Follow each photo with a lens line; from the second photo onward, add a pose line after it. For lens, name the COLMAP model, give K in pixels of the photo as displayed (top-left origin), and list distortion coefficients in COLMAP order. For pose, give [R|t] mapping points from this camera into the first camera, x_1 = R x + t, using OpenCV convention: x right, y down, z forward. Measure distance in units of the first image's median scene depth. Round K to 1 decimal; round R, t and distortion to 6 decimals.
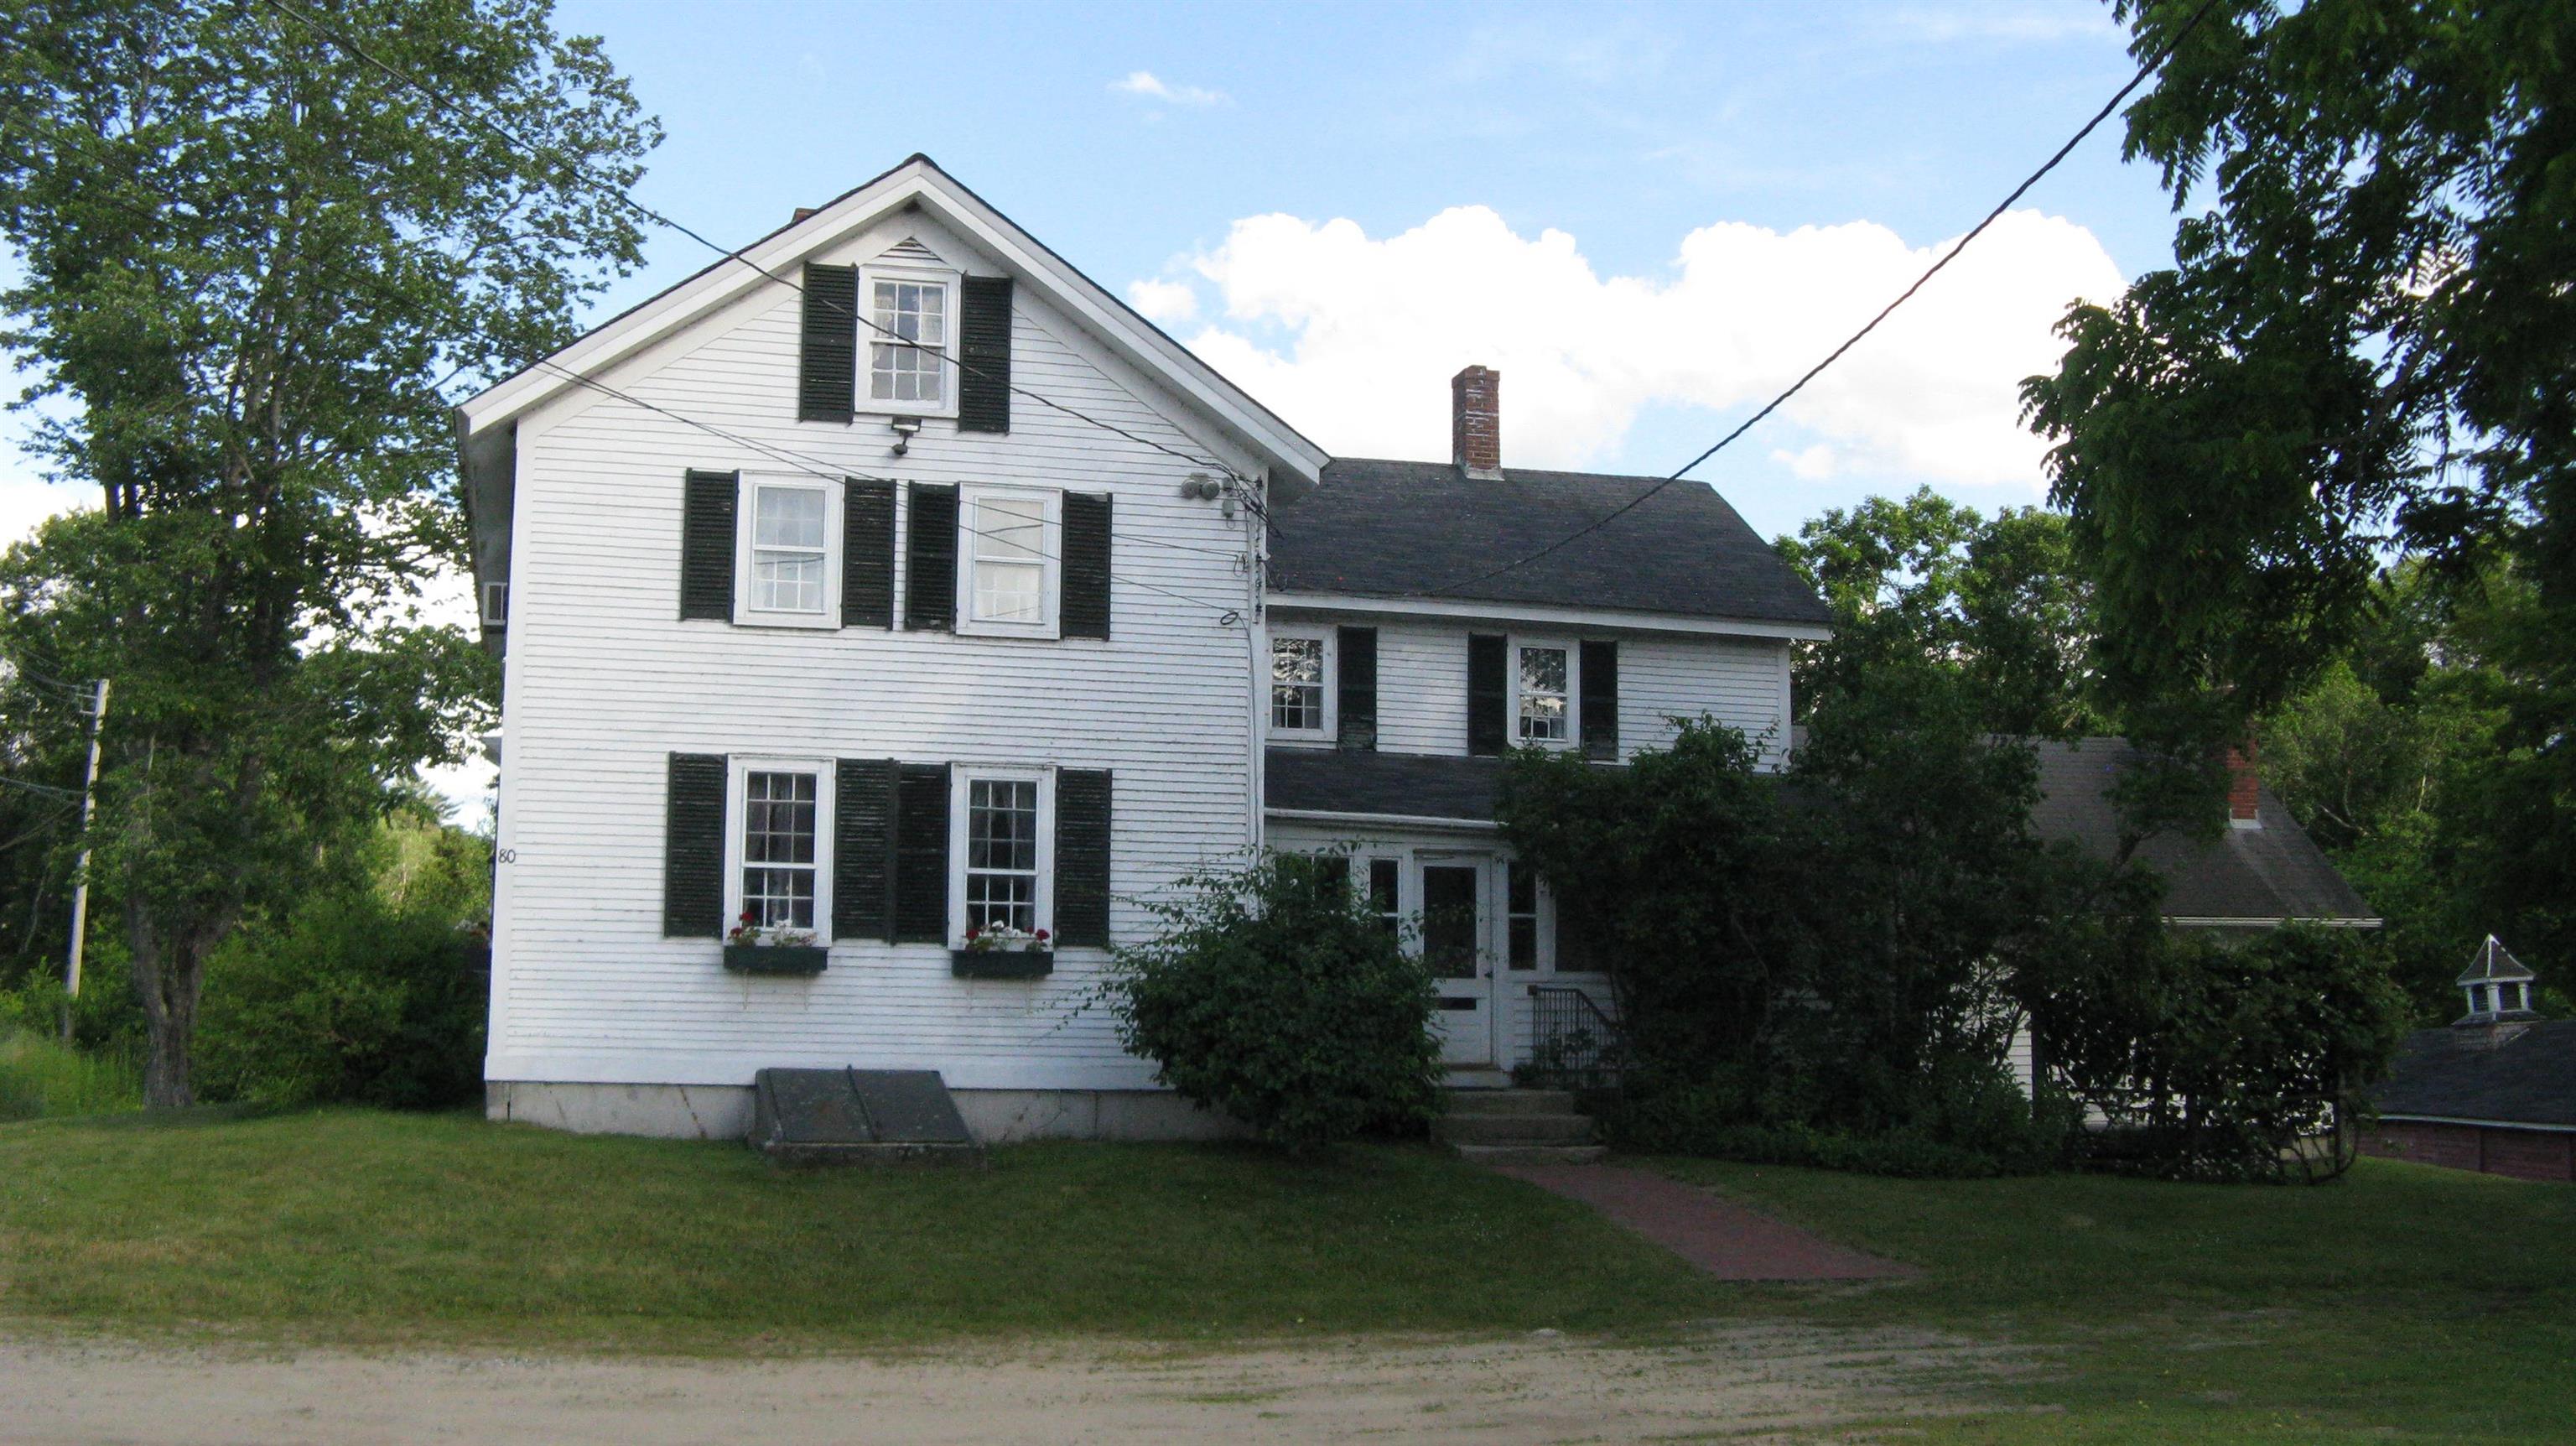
lens RADIAL K [[2695.2, 0, 1281.6], [0, 2695.2, 728.4], [0, 0, 1]] dist [-0.125243, 0.000000]
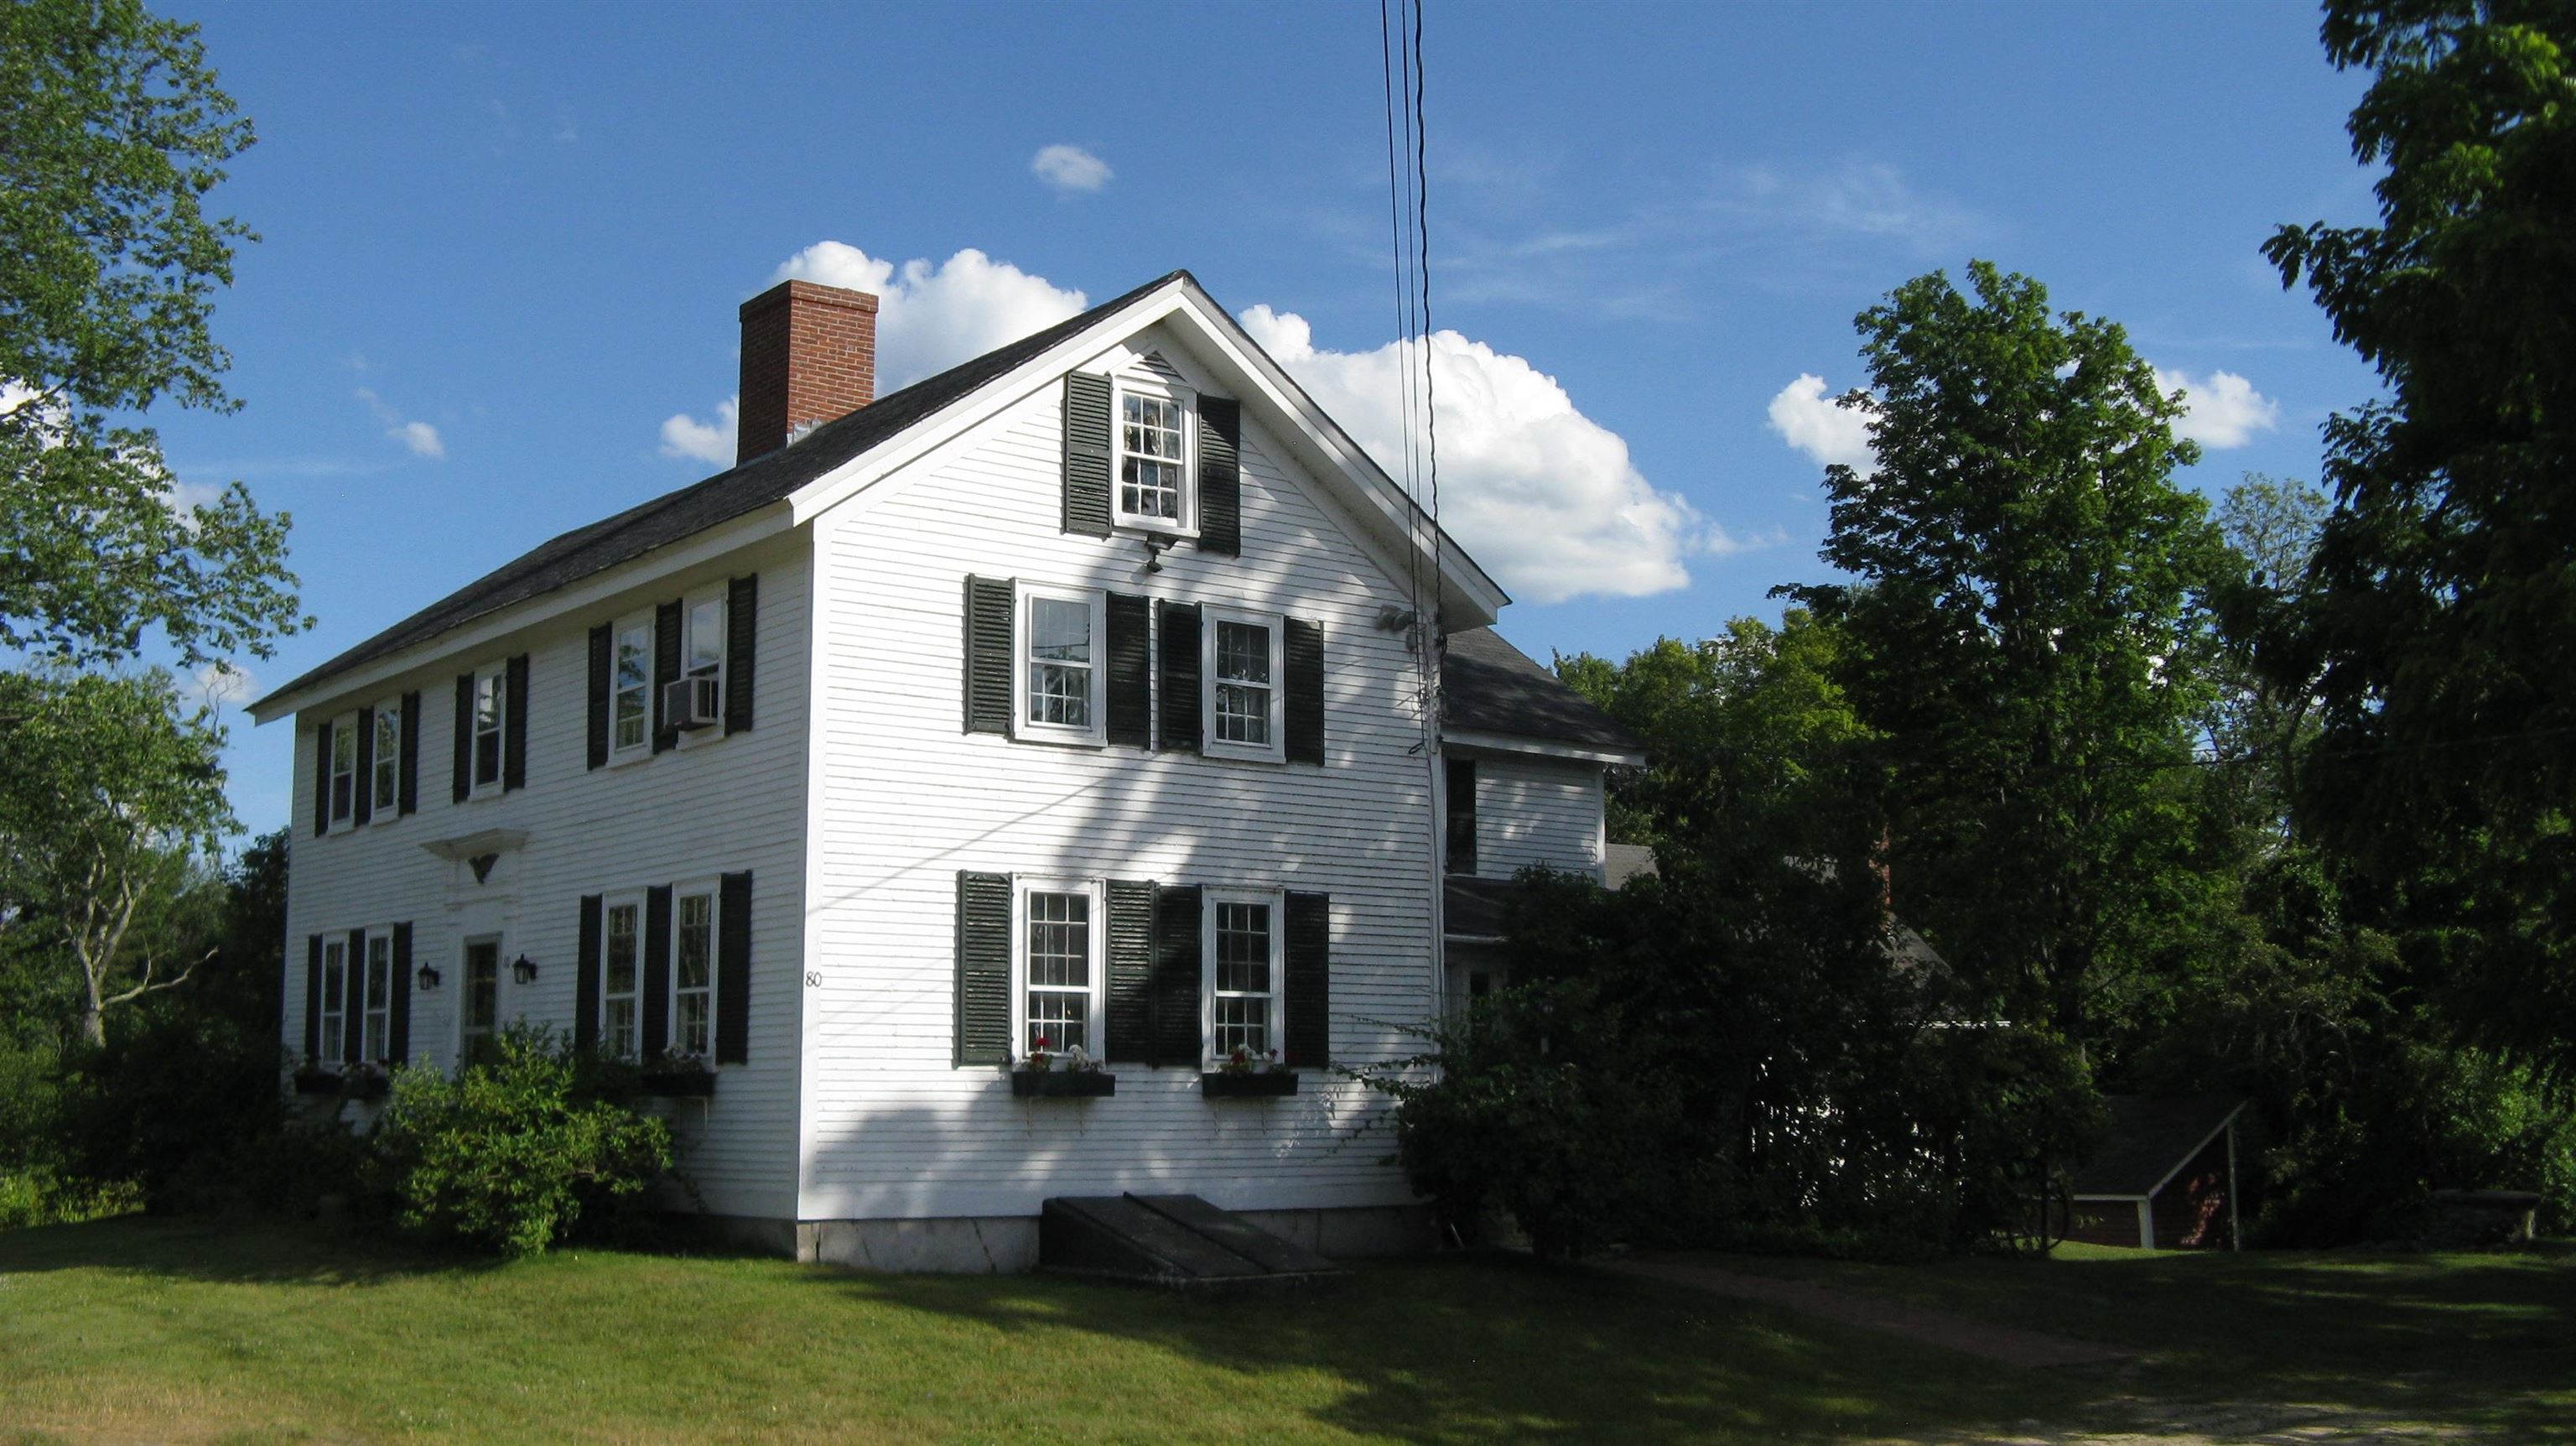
lens RADIAL K [[2695.2, 0, 1264.8], [0, 2695.2, 786.8], [0, 0, 1]] dist [-0.125243, 0.000000]
pose [[0.928031, 0.034628, 0.370890, -0.465300], [-0.035989, 0.999347, -0.003253, -0.020982], [-0.370760, -0.010329, 0.928671, 0.062615]]
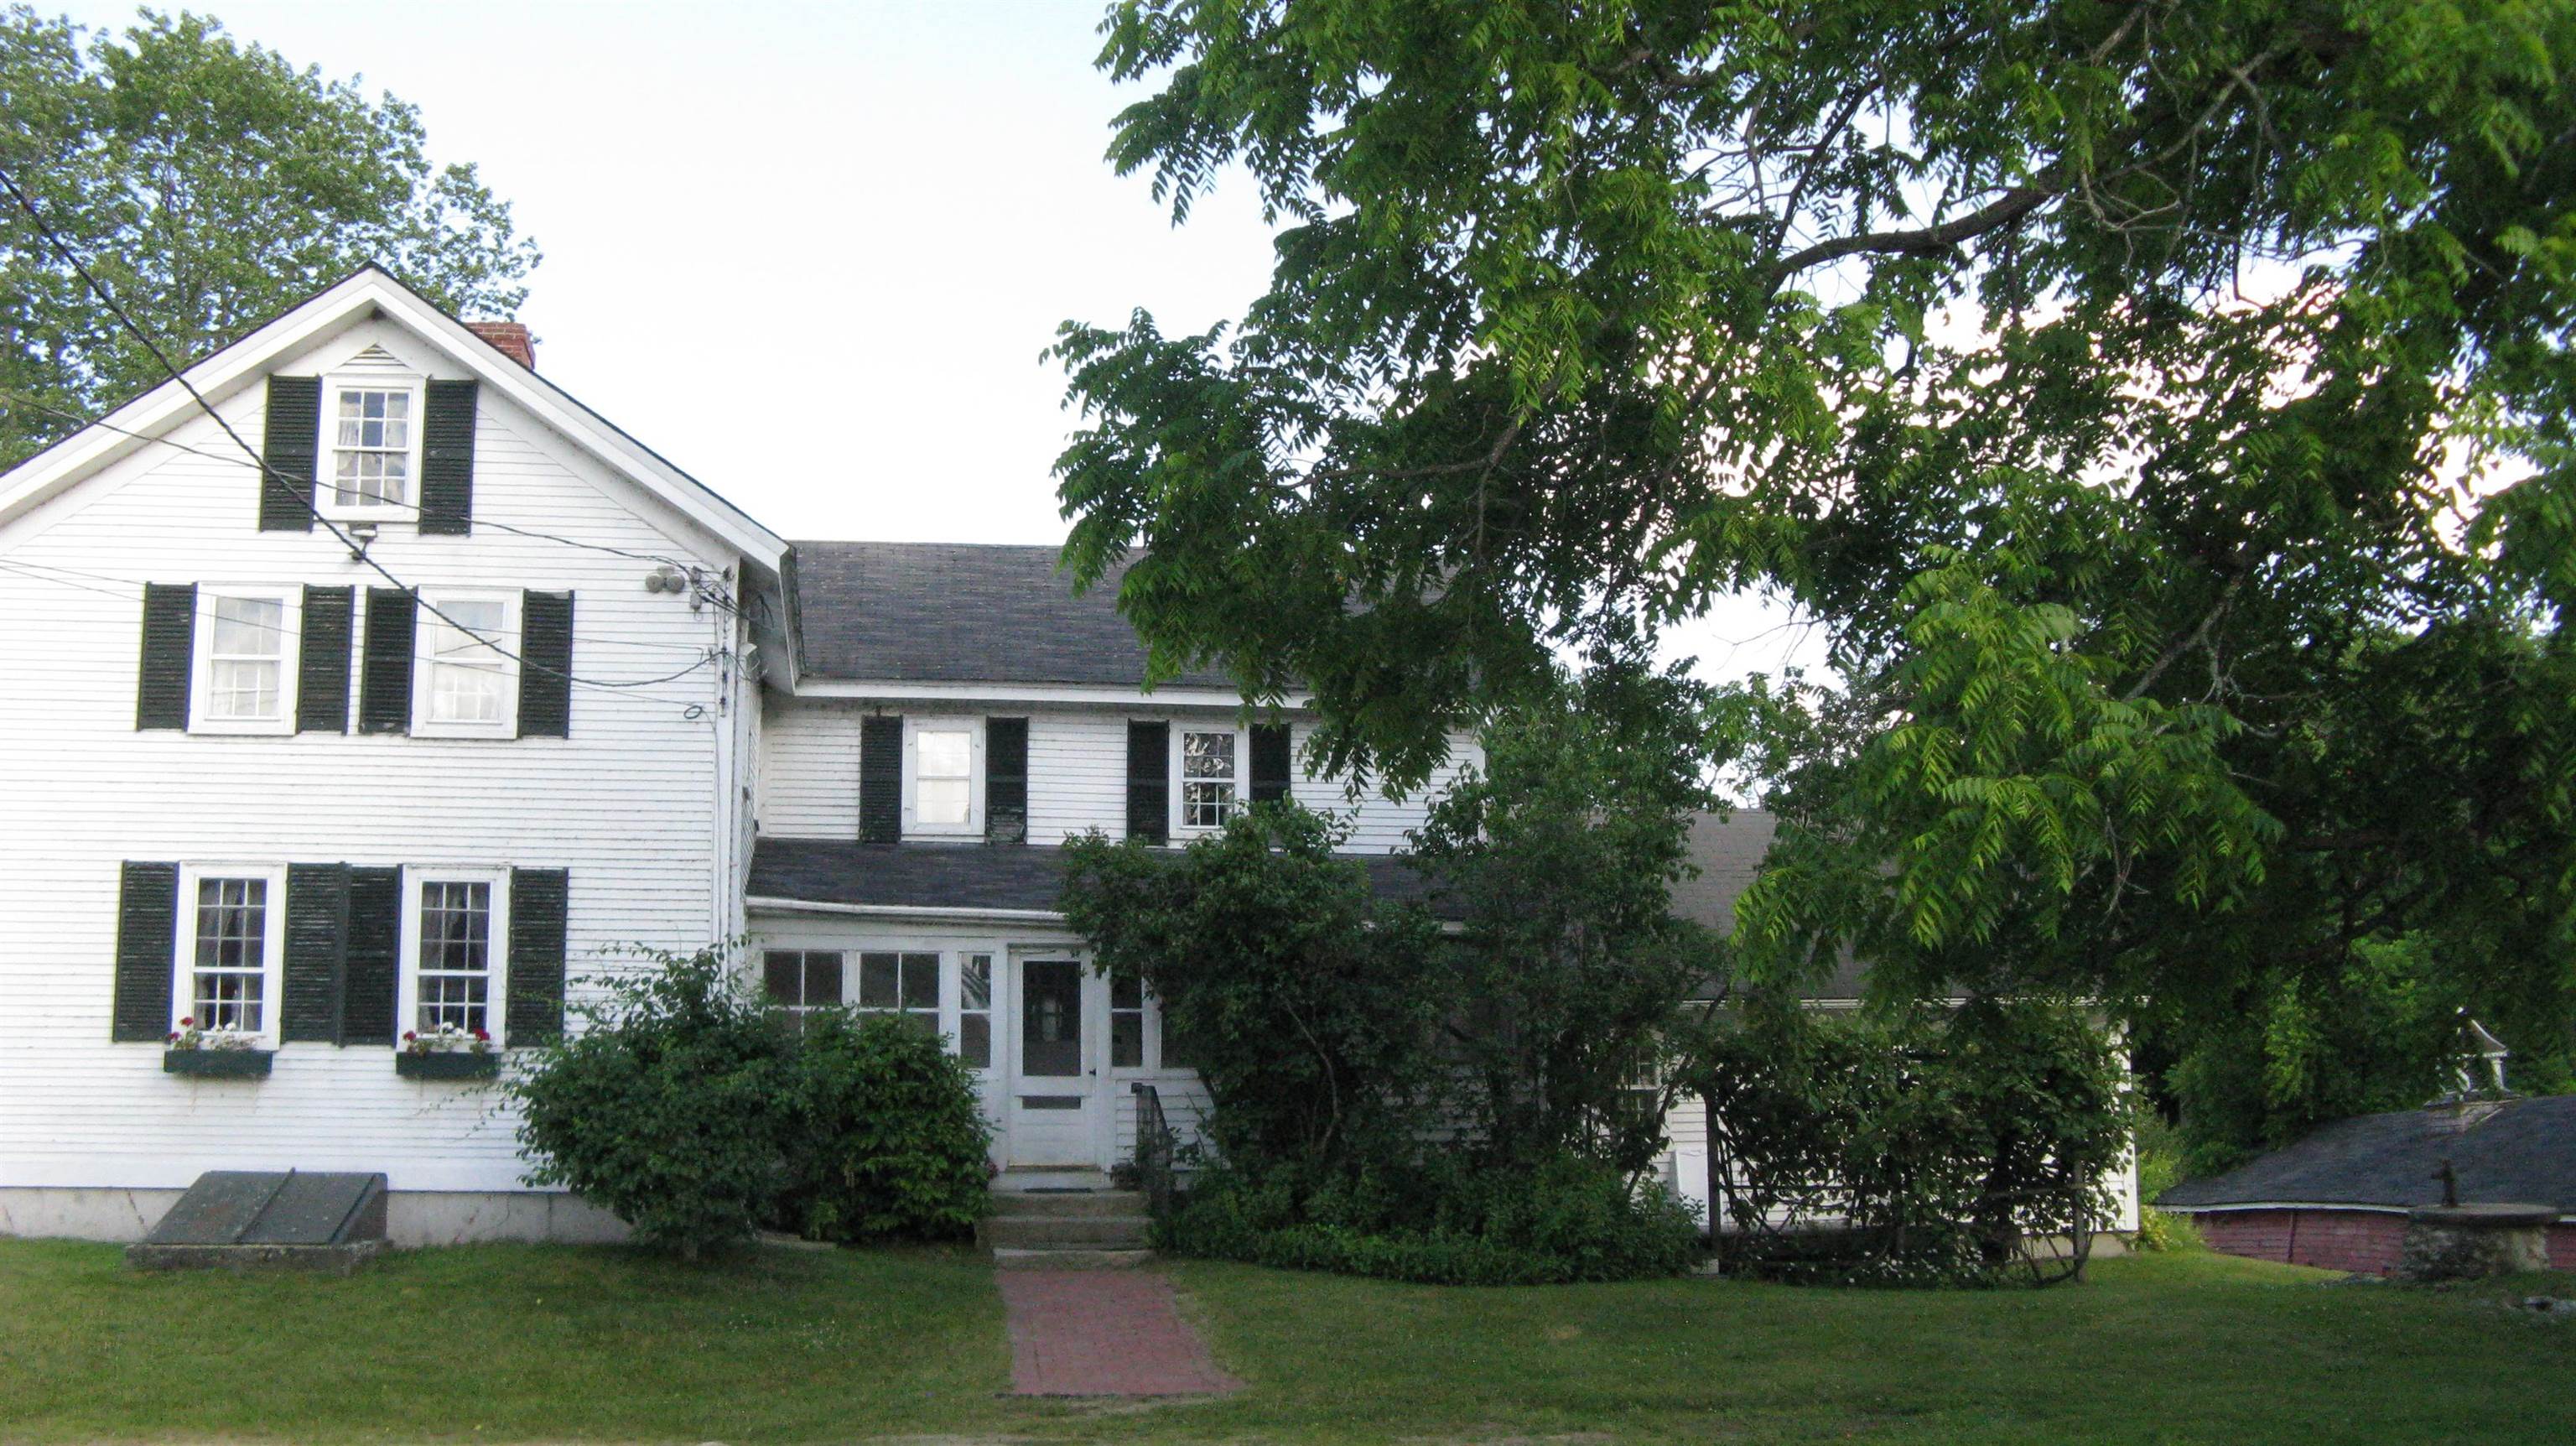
lens RADIAL K [[2695.2, 0, 1275.4], [0, 2695.2, 718.7], [0, 0, 1]] dist [-0.125243, 0.000000]
pose [[0.992826, -0.031785, -0.115267, 0.310306], [0.027086, 0.998746, -0.042100, 0.008750], [0.116461, 0.038676, 0.992442, 0.054229]]
